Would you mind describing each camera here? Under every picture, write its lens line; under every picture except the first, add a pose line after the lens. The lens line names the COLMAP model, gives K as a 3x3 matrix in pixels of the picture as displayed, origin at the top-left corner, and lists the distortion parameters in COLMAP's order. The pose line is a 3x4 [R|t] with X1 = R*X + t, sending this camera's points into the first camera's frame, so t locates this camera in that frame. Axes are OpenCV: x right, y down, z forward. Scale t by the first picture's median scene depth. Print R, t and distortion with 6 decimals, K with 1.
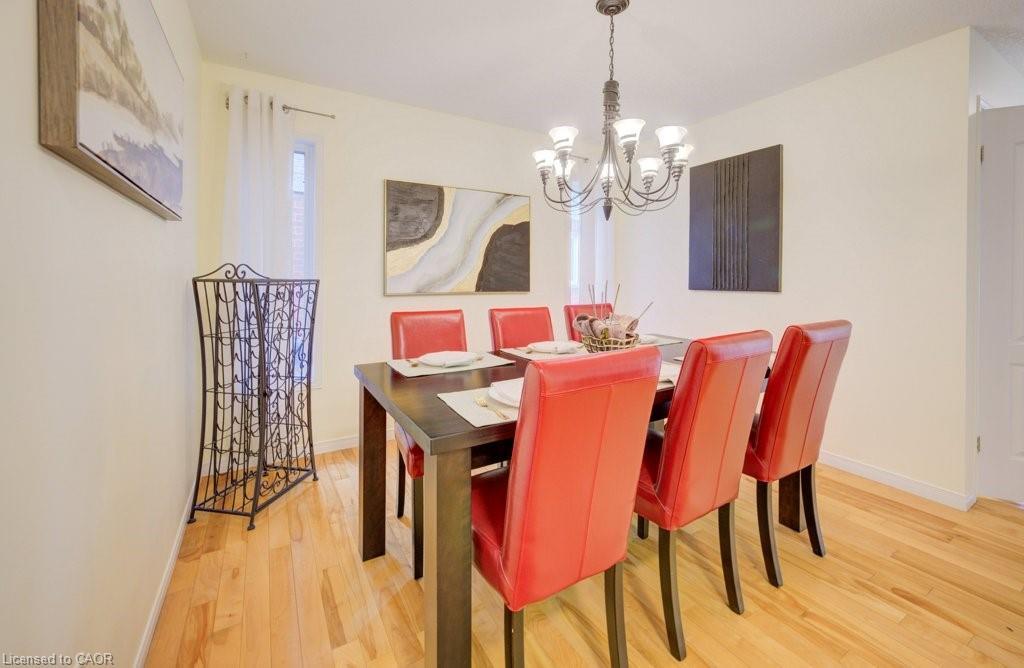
lens RADIAL K [[413.8, 0, 504.8], [0, 413.8, 278.1], [0, 0, 1]] dist [-0.002121, 0.001697]
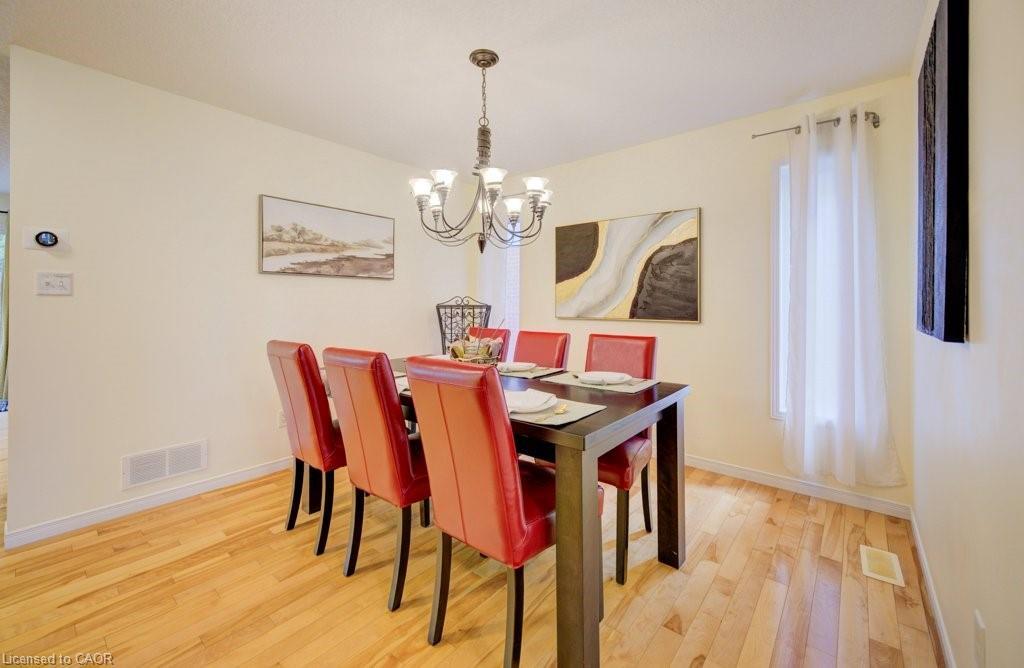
lens RADIAL K [[413.8, 0, 515.1], [0, 413.8, 303.8], [0, 0, 1]] dist [-0.002121, 0.001697]
pose [[0.355926, -0.000707, -0.934514, 1.147612], [-0.004360, 0.999988, -0.002417, 0.000793], [0.934504, 0.004935, 0.355918, 0.576748]]
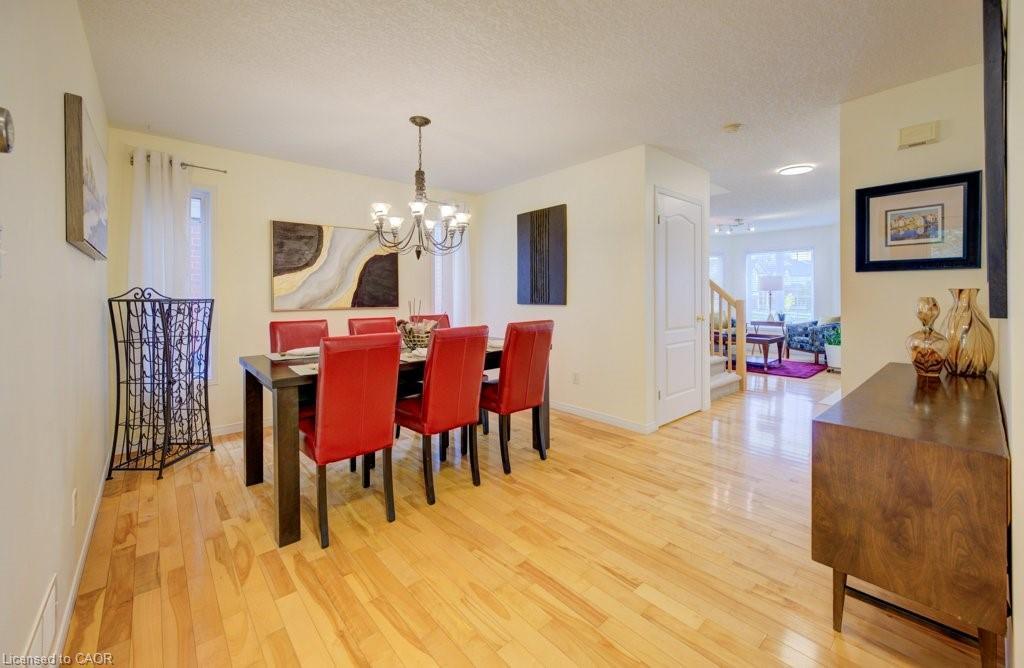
lens RADIAL K [[413.8, 0, 510.2], [0, 413.8, 297.4], [0, 0, 1]] dist [-0.002121, 0.001697]
pose [[0.982827, -0.007784, 0.184367, 0.264946], [0.006791, 0.999959, 0.006014, -0.004061], [-0.184406, -0.004659, 0.982839, -0.526701]]
